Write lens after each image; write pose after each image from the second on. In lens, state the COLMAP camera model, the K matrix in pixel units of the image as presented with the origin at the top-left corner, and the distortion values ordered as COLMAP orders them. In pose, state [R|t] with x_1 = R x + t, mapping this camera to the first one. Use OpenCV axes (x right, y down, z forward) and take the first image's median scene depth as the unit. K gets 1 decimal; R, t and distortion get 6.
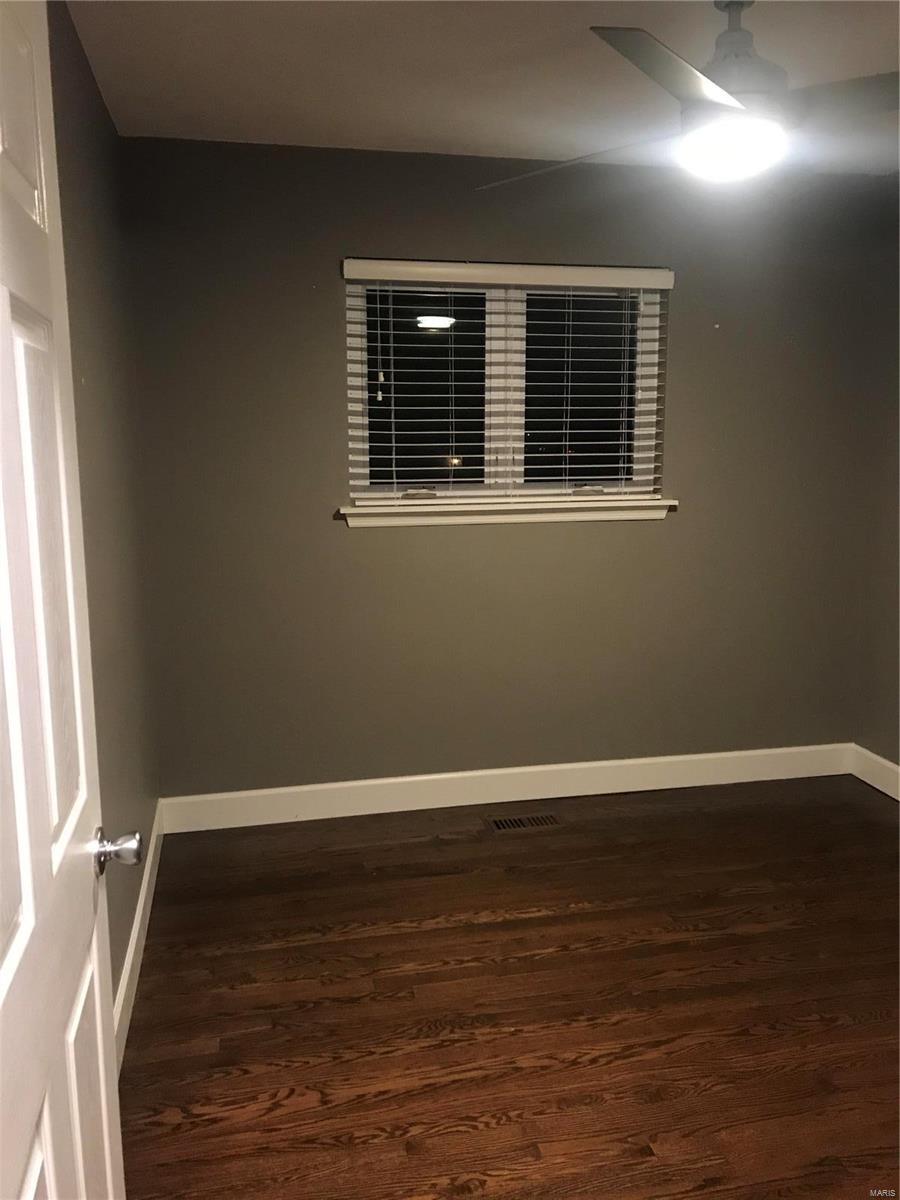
lens RADIAL K [[967.3, 0, 448.8], [0, 967.3, 598.7], [0, 0, 1]] dist [0.016683, -0.050547]
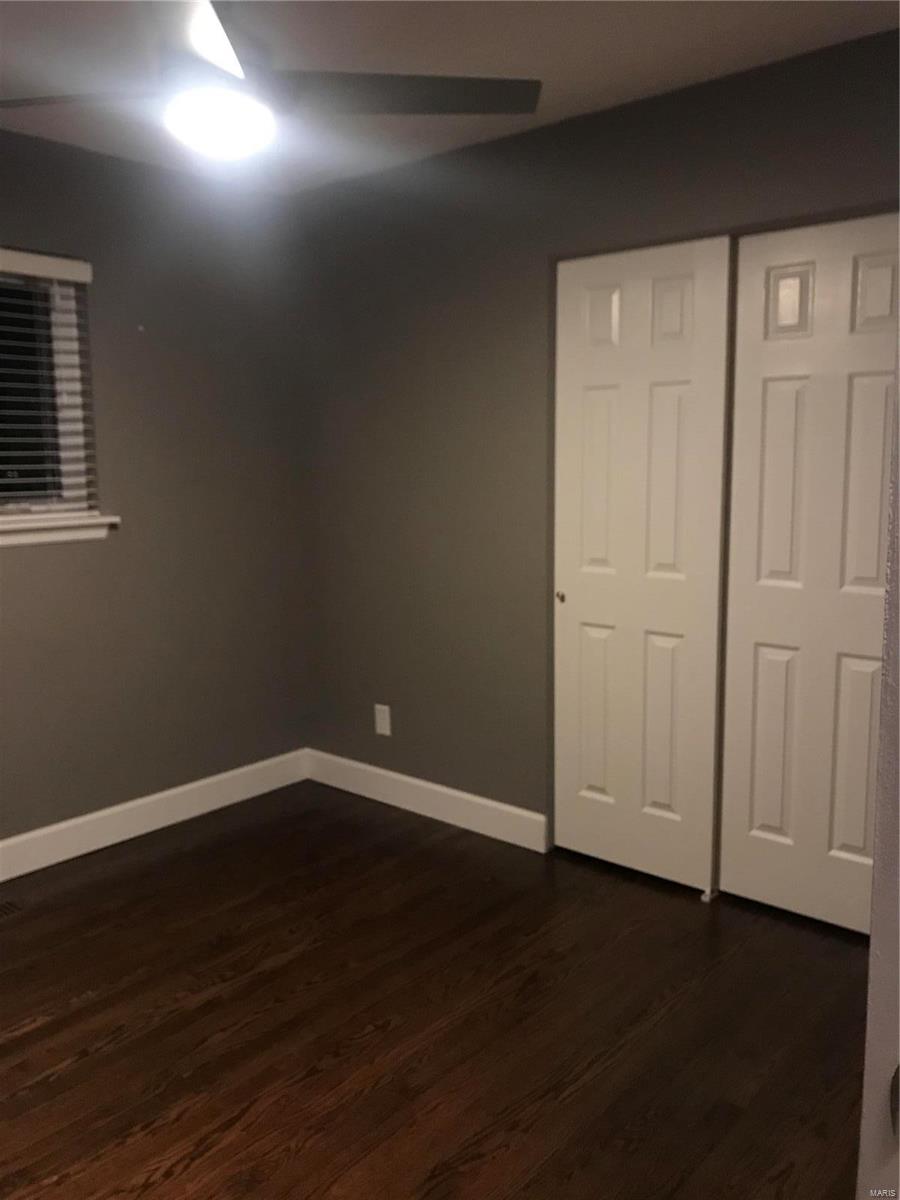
lens RADIAL K [[967.3, 0, 453.5], [0, 967.3, 593.7], [0, 0, 1]] dist [0.016683, -0.050547]
pose [[0.785419, -0.087181, 0.612794, -0.106880], [0.109060, 0.994034, 0.001636, 0.003236], [-0.609280, 0.065546, 0.790241, 0.134205]]
